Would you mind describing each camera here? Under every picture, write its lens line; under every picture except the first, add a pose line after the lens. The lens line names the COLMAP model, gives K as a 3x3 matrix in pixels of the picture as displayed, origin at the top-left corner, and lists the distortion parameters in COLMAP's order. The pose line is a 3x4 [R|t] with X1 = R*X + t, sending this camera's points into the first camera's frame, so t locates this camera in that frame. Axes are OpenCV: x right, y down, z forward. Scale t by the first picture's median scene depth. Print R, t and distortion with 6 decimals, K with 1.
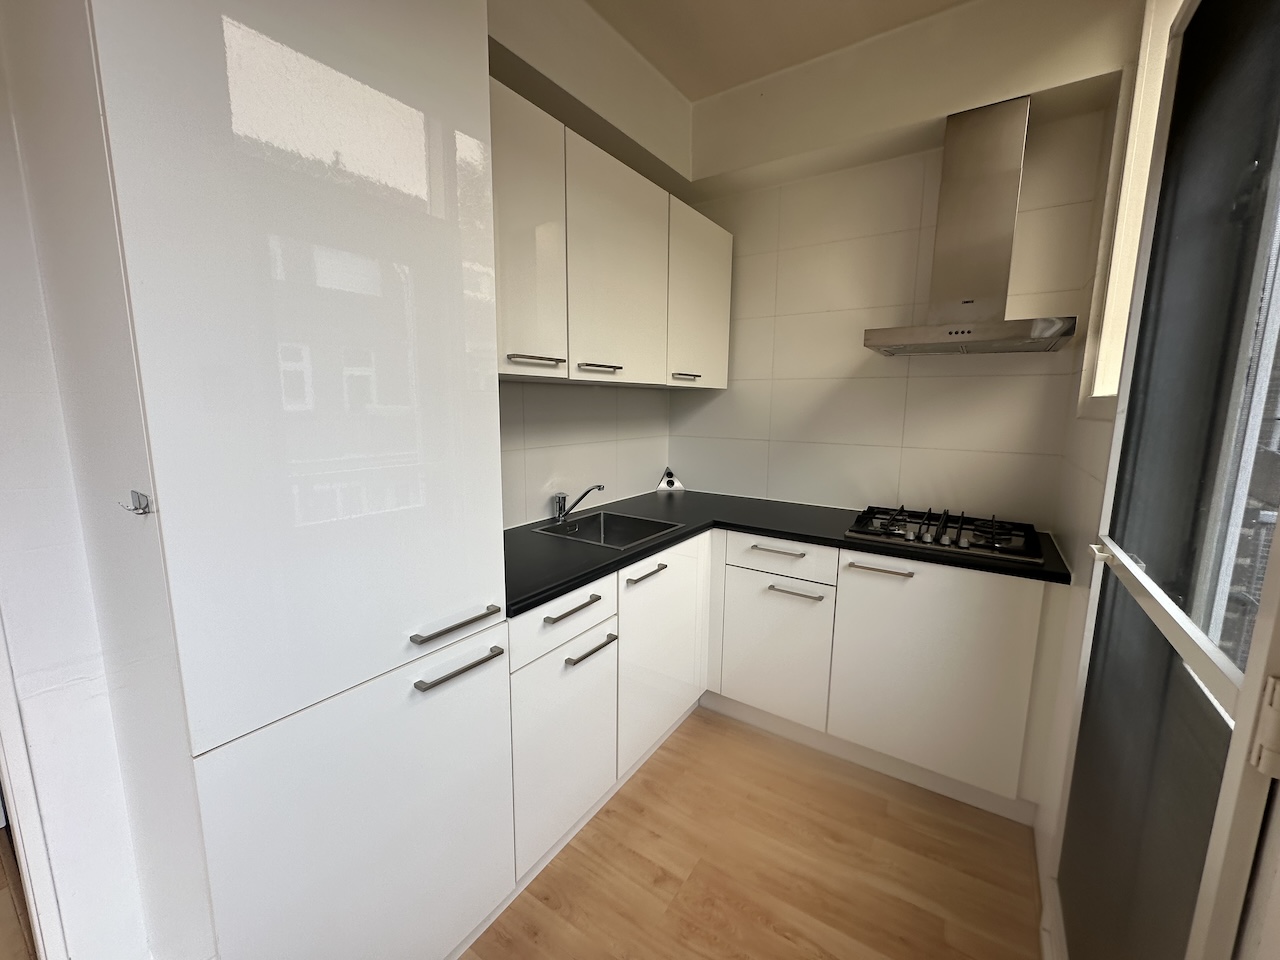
lens RADIAL K [[513.0, 0, 636.2], [0, 513.0, 480.1], [0, 0, 1]] dist [-0.008487, 0.000867]
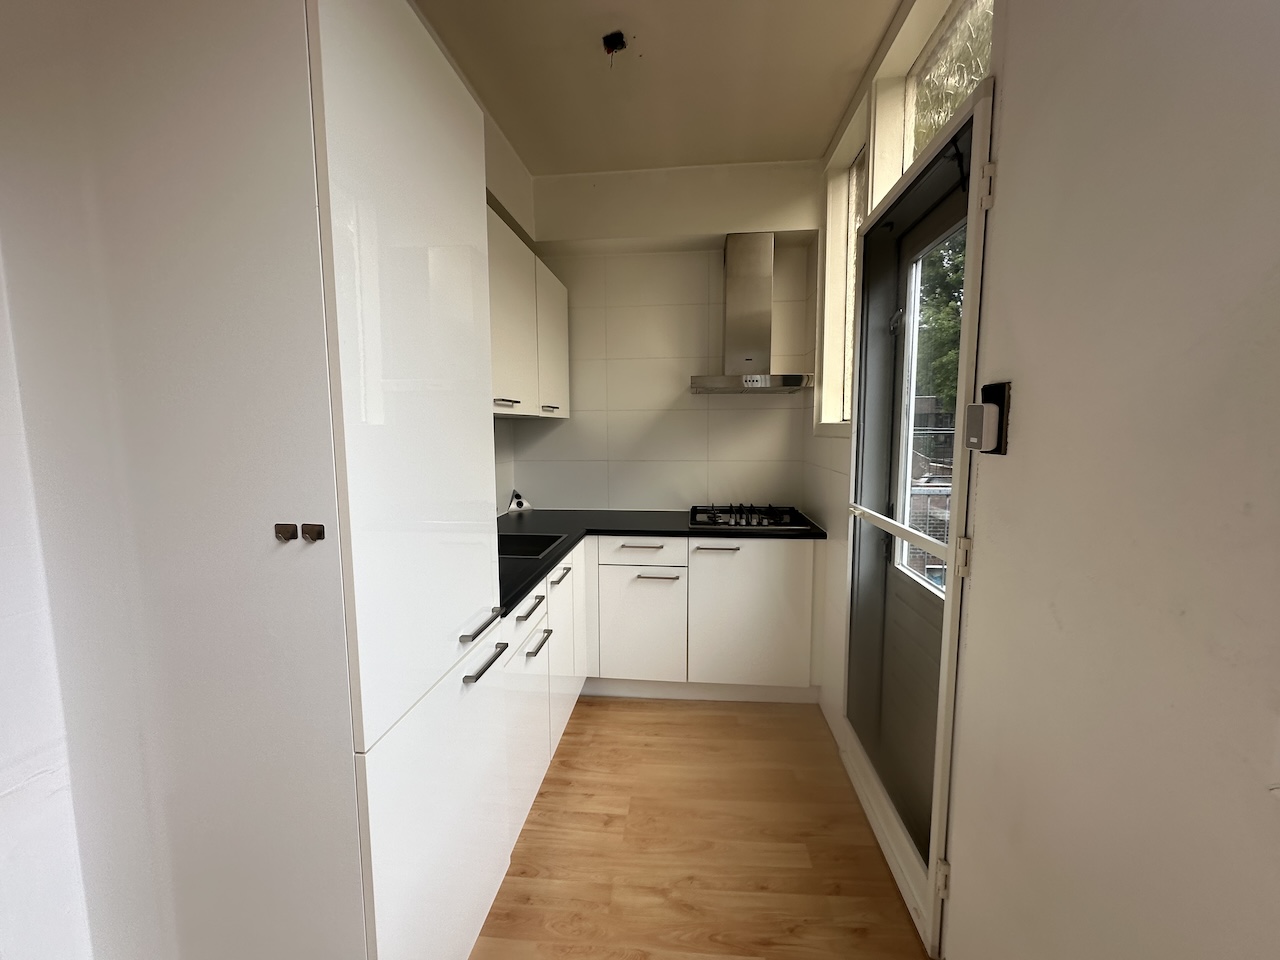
lens RADIAL K [[513.0, 0, 646.2], [0, 513.0, 480.3], [0, 0, 1]] dist [-0.008487, 0.000867]
pose [[0.876029, -0.063172, 0.478103, -0.346452], [0.085771, 0.995987, -0.025559, 0.010276], [-0.474570, 0.063397, 0.877932, -0.138794]]
